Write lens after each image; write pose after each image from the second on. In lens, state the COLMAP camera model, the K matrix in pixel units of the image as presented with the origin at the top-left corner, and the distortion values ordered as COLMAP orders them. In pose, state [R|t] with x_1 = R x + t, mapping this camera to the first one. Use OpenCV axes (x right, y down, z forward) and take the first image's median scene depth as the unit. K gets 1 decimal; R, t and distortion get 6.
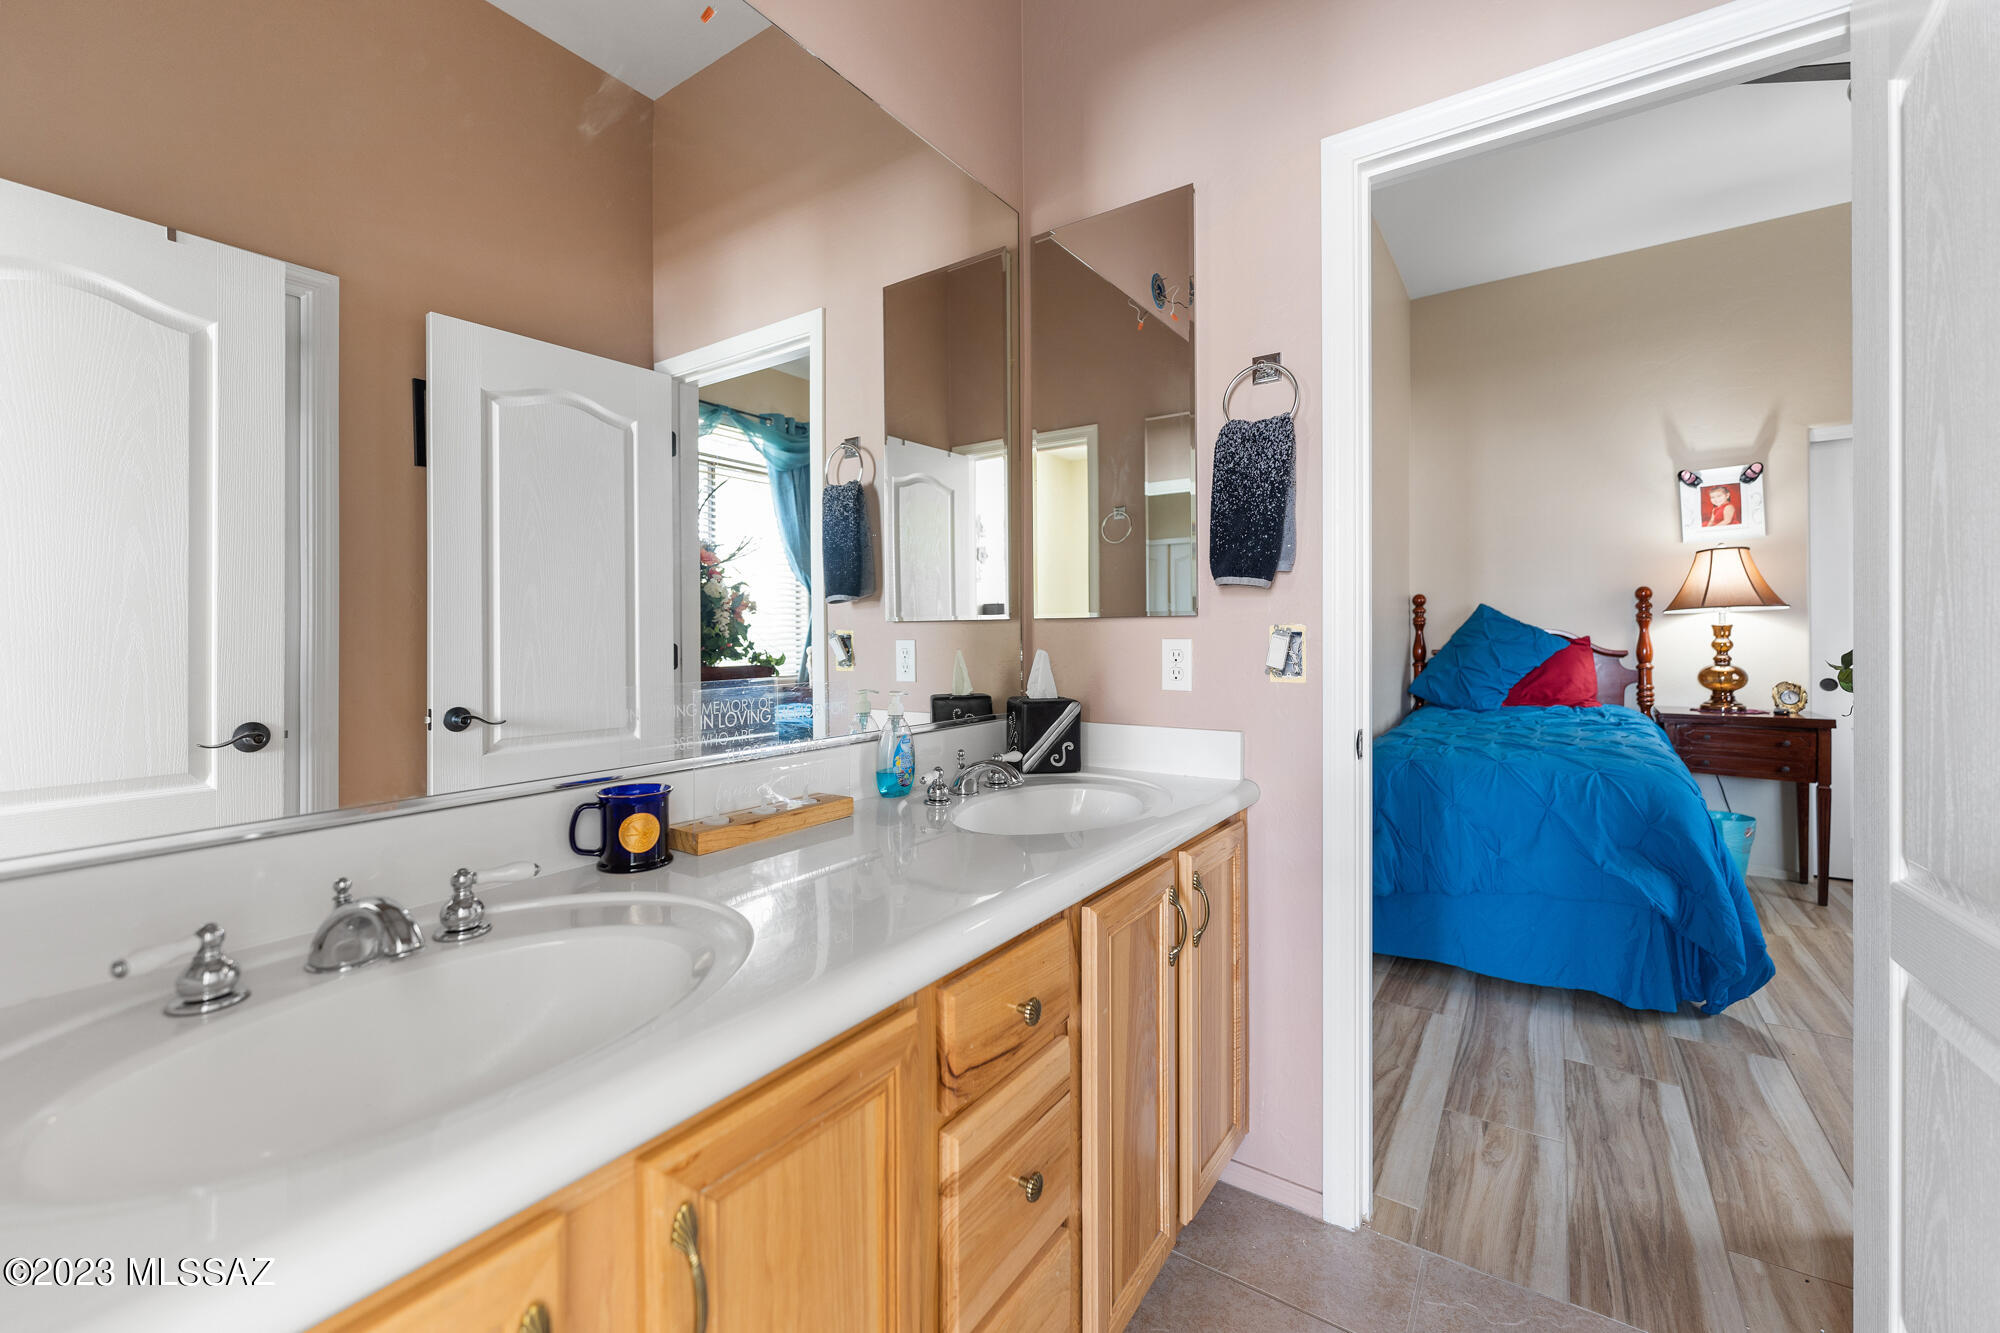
lens RADIAL K [[798.9, 0, 991.1], [0, 798.9, 617.2], [0, 0, 1]] dist [-0.001137, 0.000375]
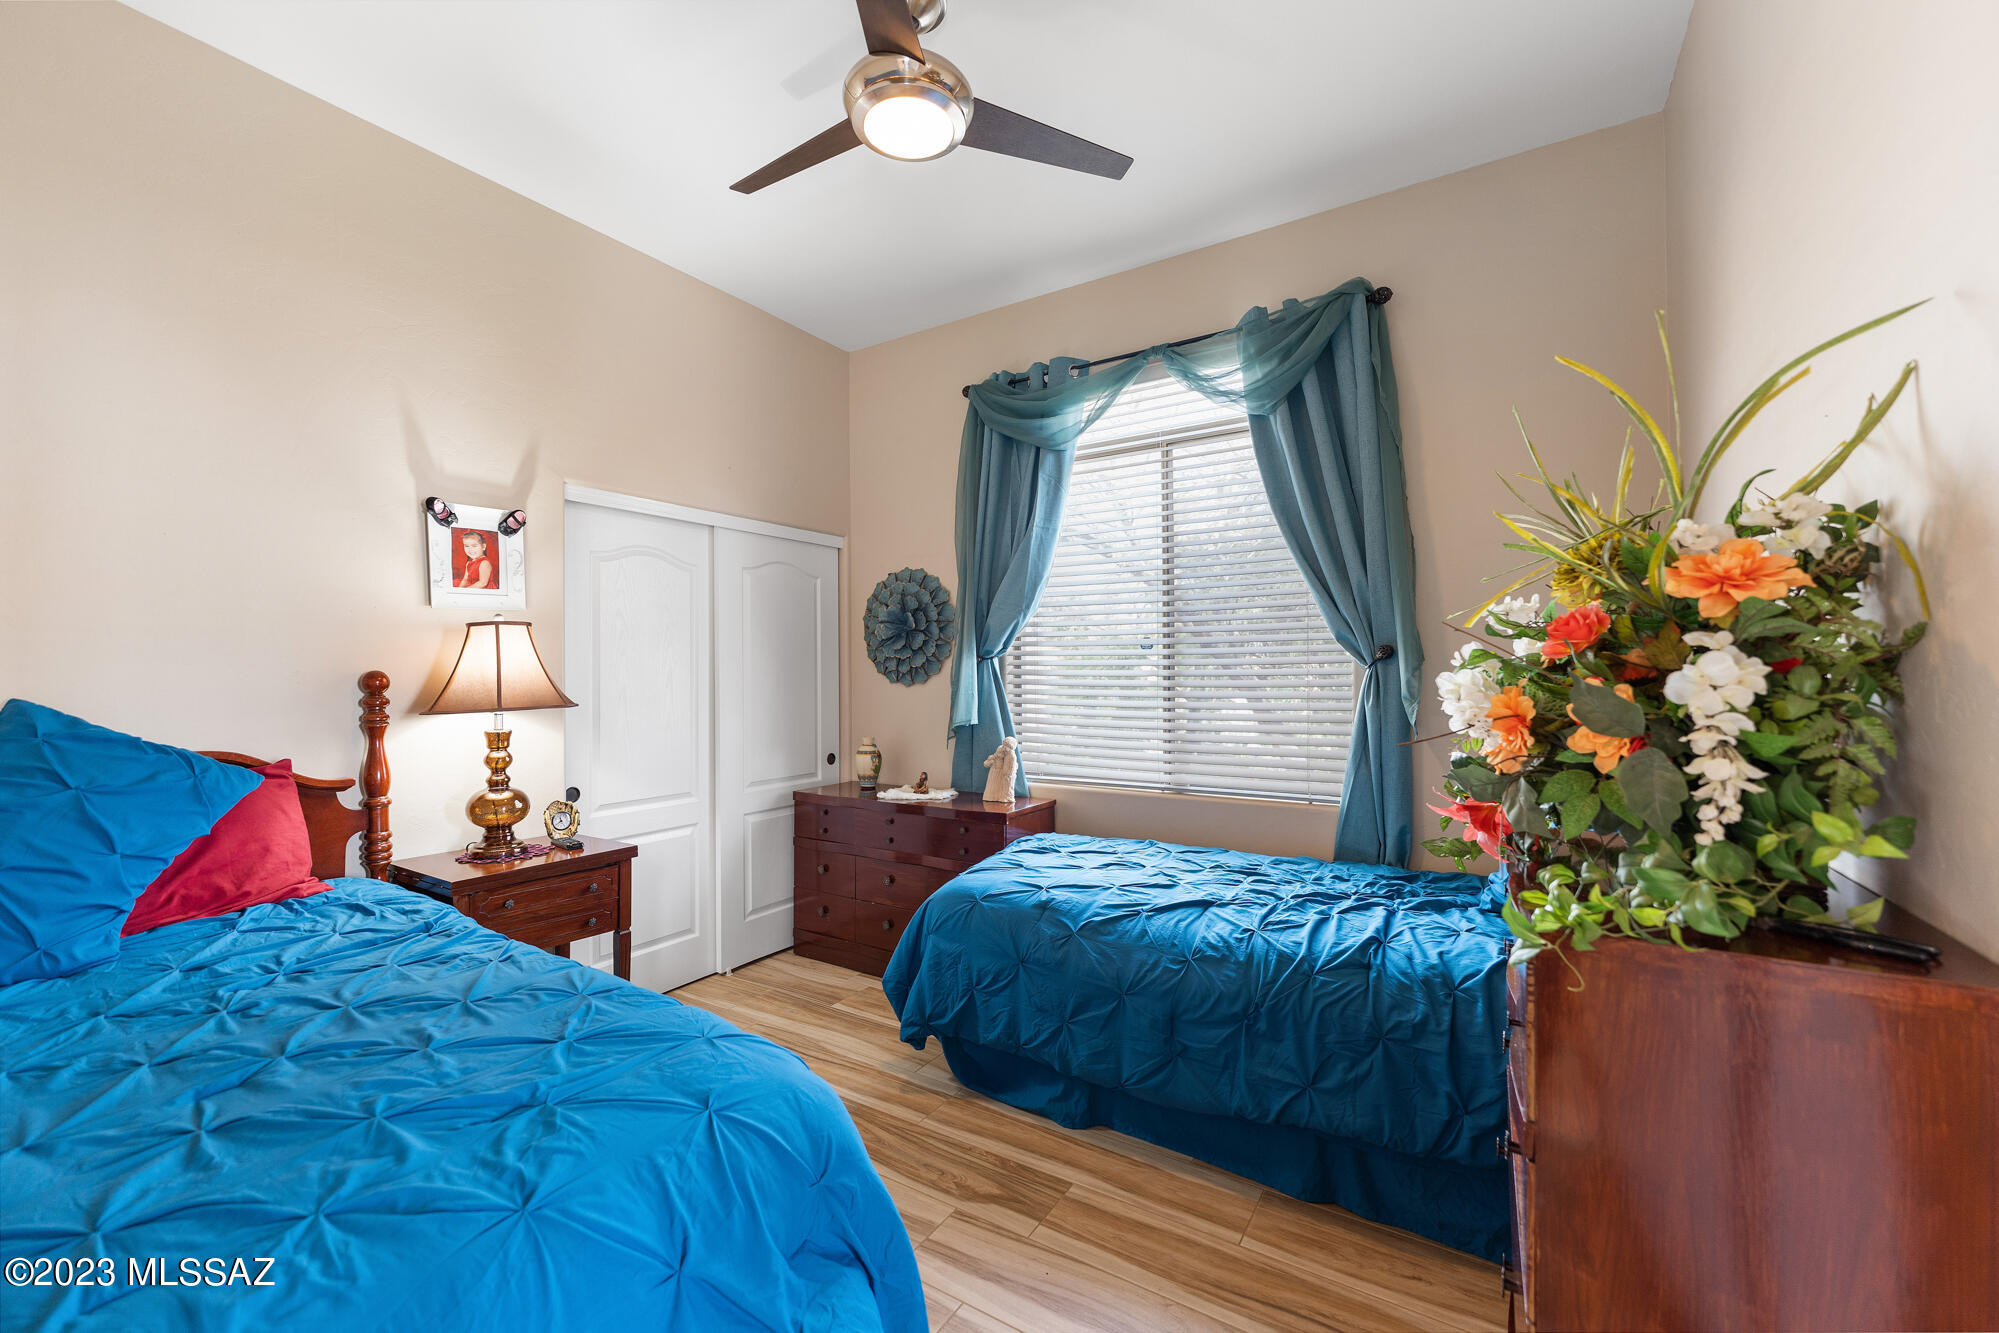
lens RADIAL K [[798.5, 0, 997.4], [0, 798.5, 671.6], [0, 0, 1]] dist [-0.001137, 0.000375]
pose [[-0.046460, 0.004554, 0.998910, 0.188447], [-0.018246, 0.999819, -0.005407, -0.045414], [-0.998753, -0.018477, -0.046369, 0.572253]]
